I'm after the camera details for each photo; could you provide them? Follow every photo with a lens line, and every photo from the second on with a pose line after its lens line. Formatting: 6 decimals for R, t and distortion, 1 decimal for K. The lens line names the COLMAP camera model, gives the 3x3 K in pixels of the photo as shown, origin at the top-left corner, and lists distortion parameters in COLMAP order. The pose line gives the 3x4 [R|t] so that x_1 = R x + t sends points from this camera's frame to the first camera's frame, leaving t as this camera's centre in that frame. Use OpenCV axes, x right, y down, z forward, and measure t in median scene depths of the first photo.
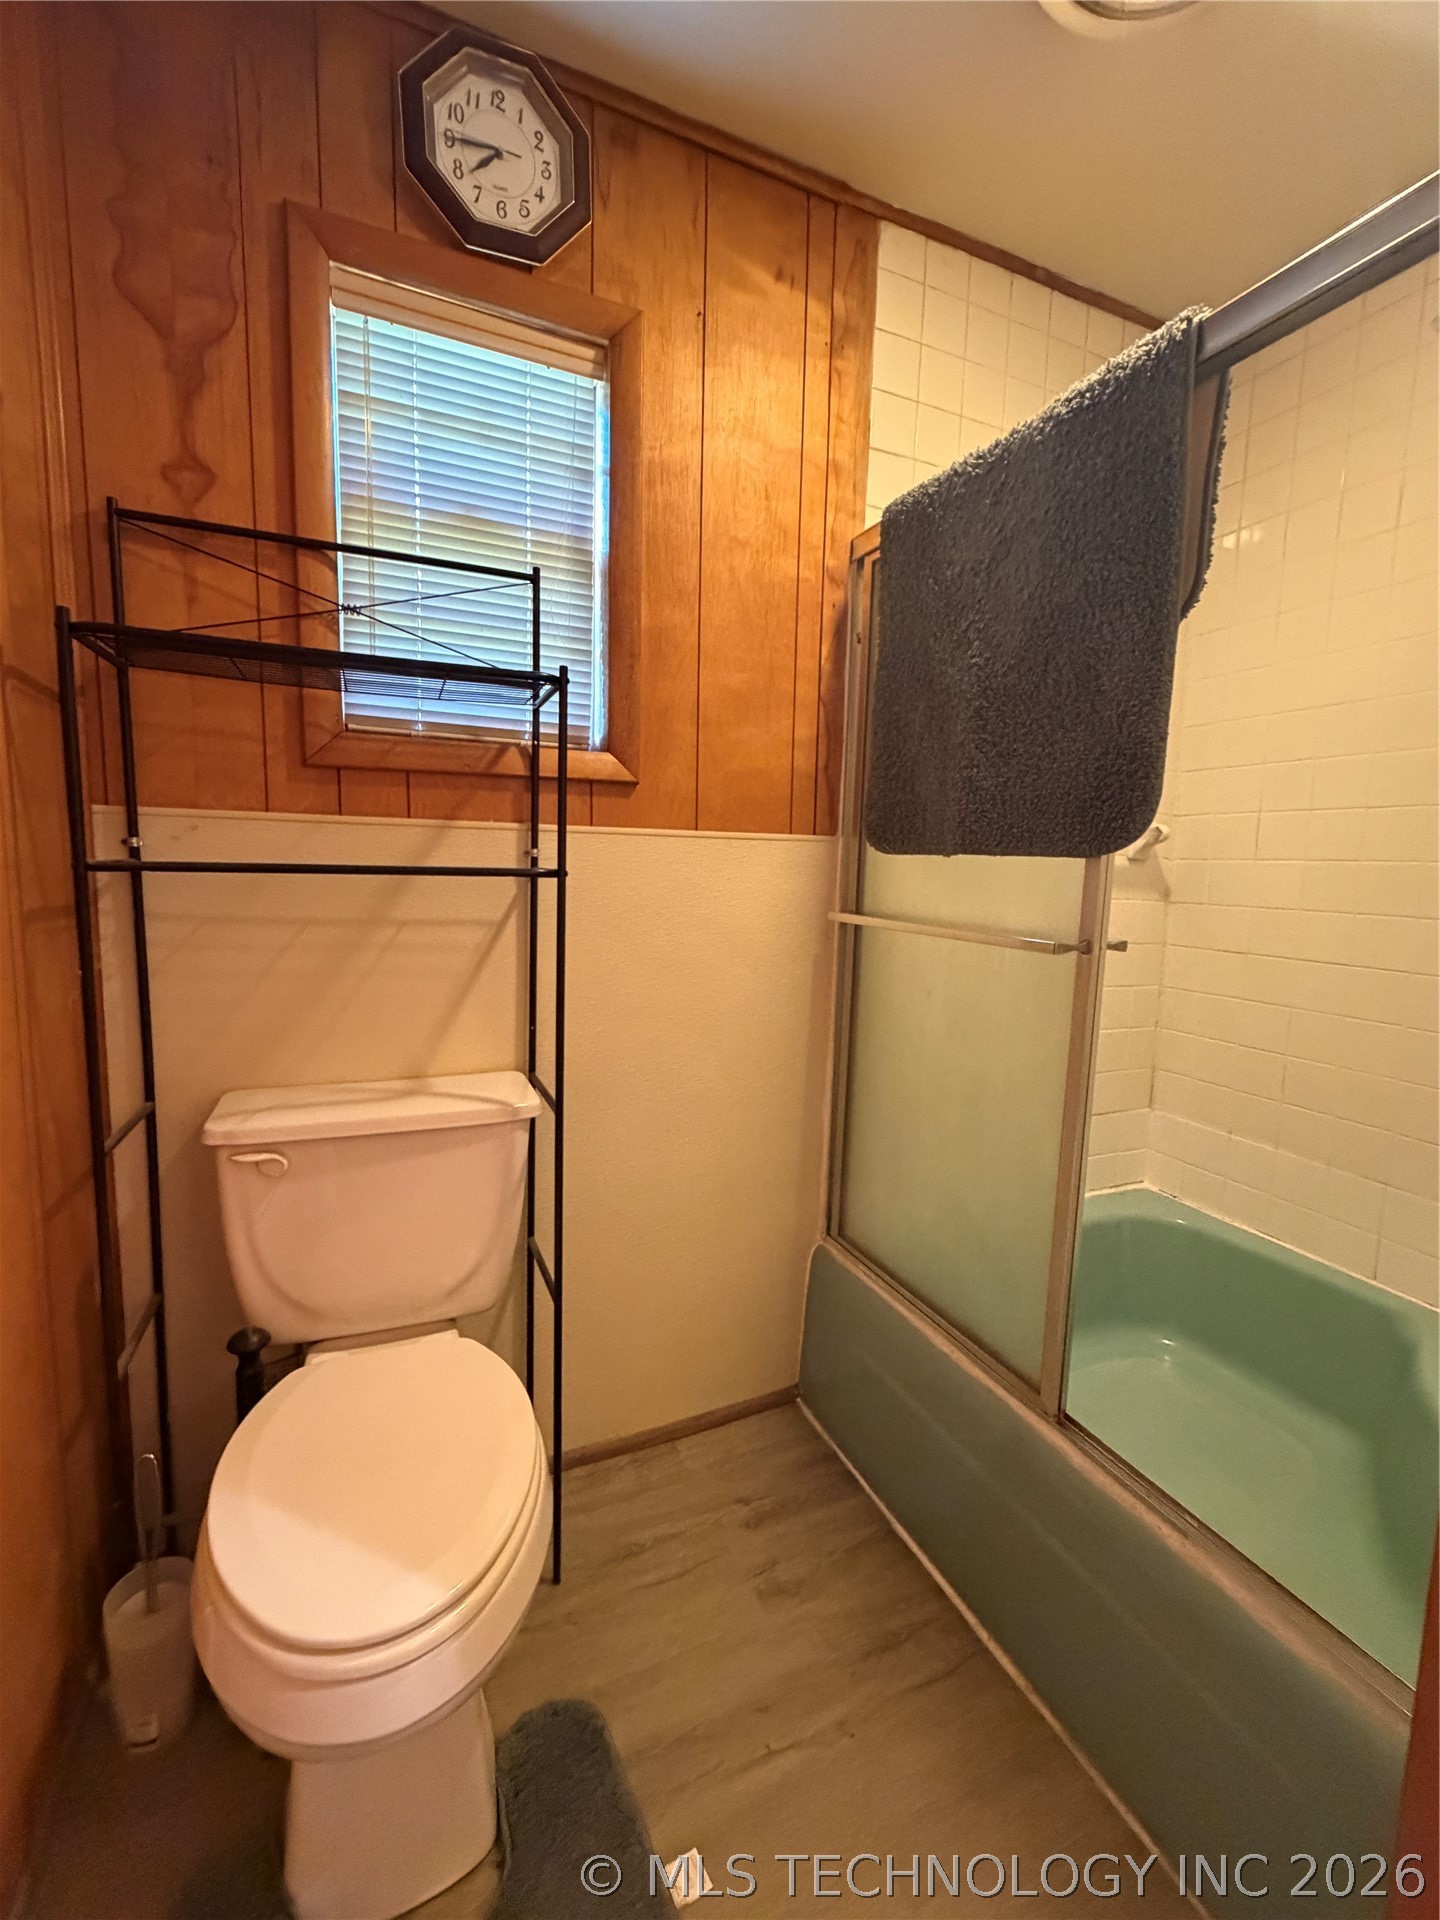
lens RADIAL K [[810.5, 0, 719.5], [0, 810.5, 955.7], [0, 0, 1]] dist [-0.001111, 0.000235]
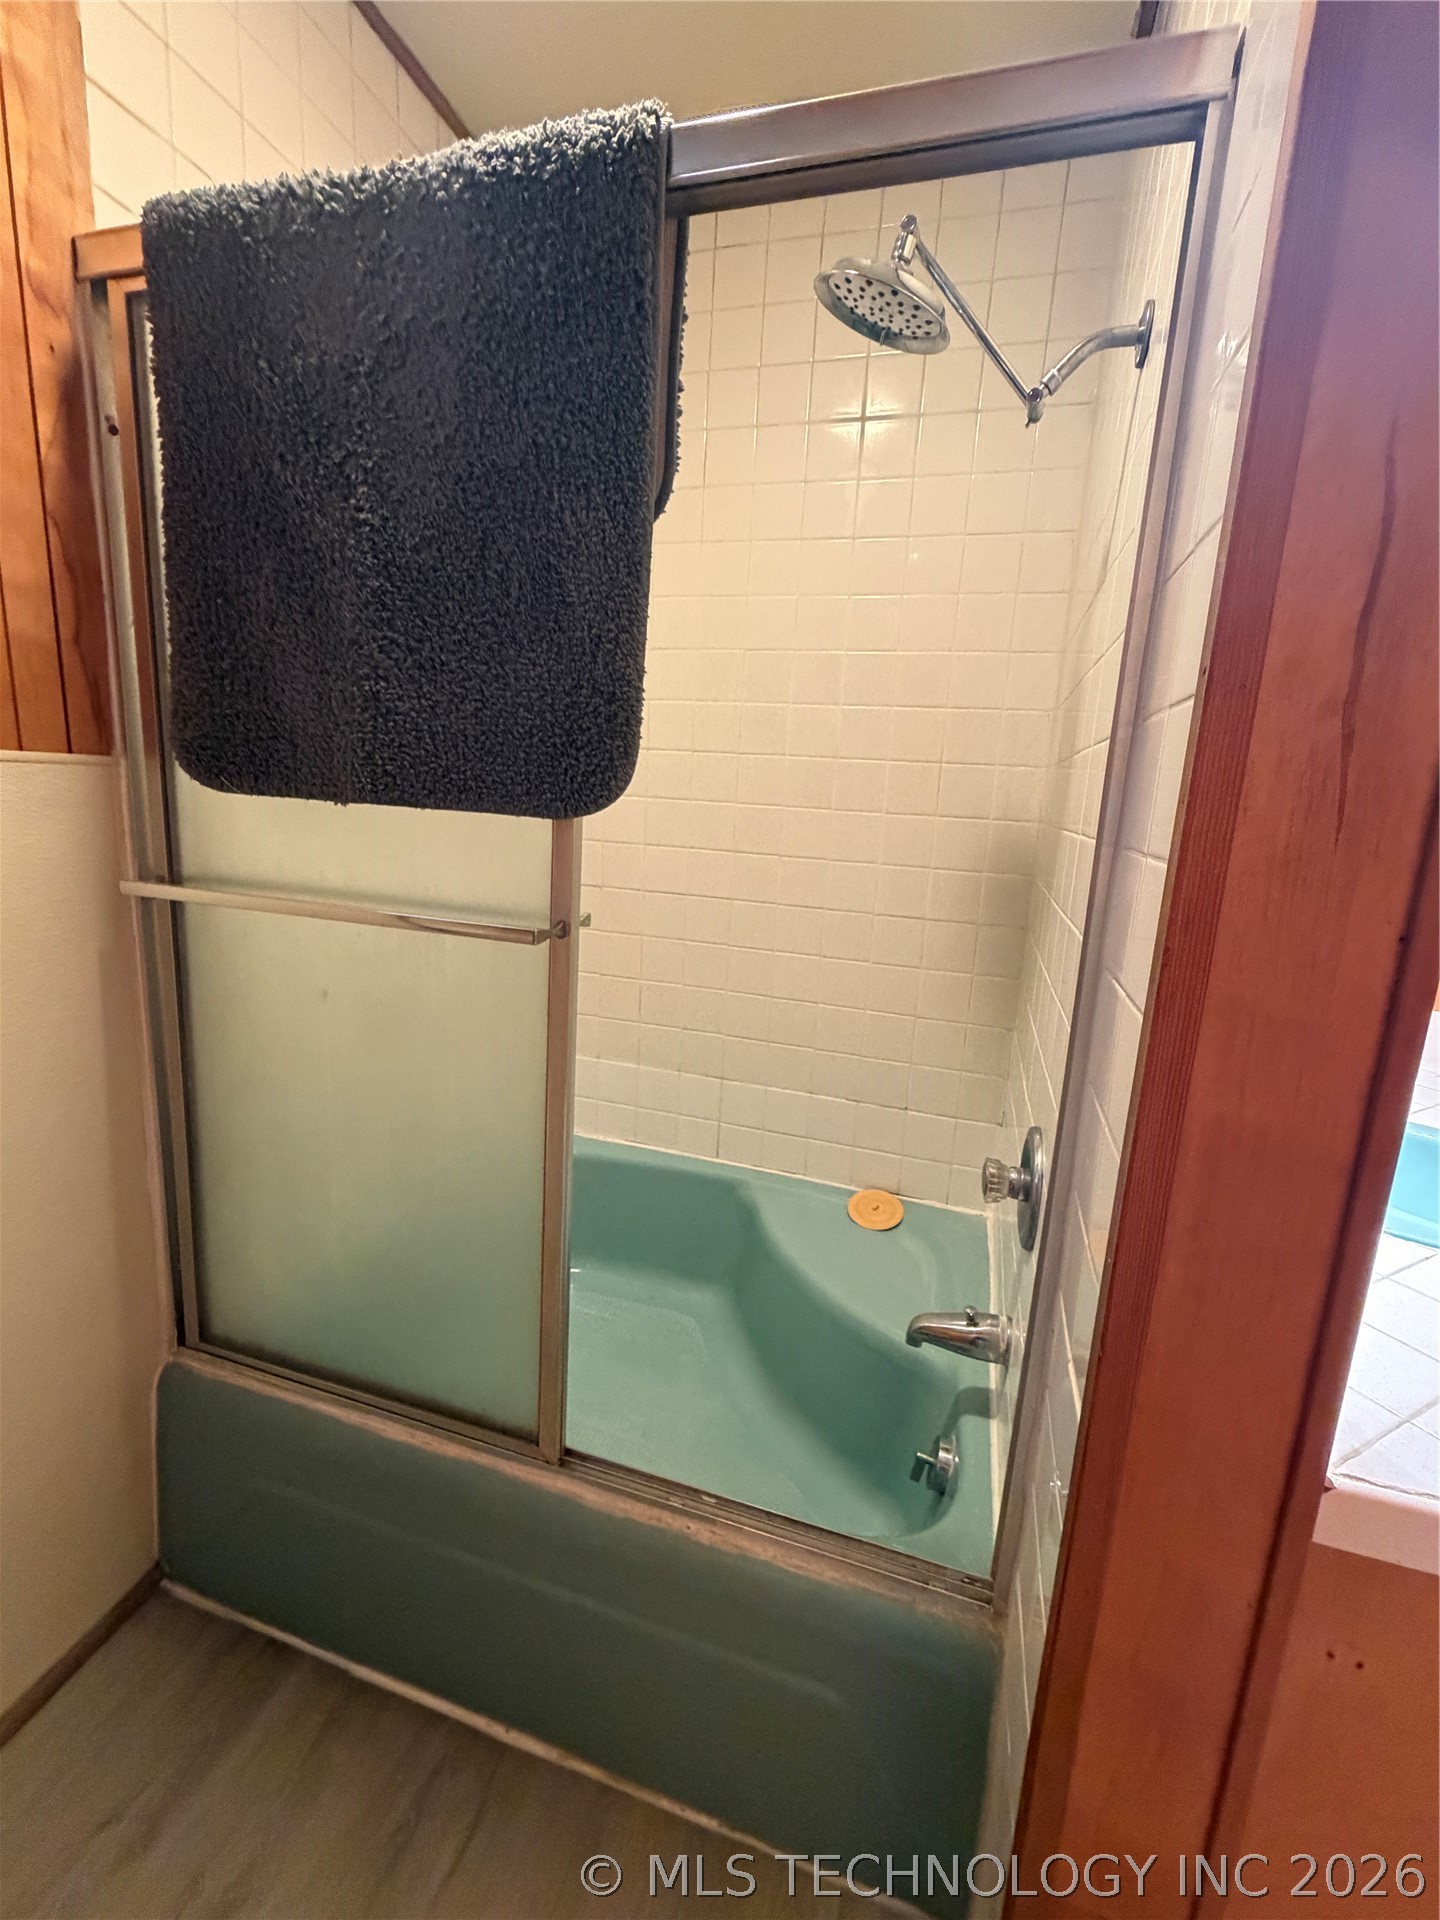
lens RADIAL K [[810.5, 0, 719.5], [0, 810.5, 955.7], [0, 0, 1]] dist [-0.001111, 0.000235]
pose [[0.656568, -0.137732, 0.741585, -0.041455], [0.048722, 0.988878, 0.140523, -0.078165], [-0.752692, -0.056131, 0.655976, 0.299187]]
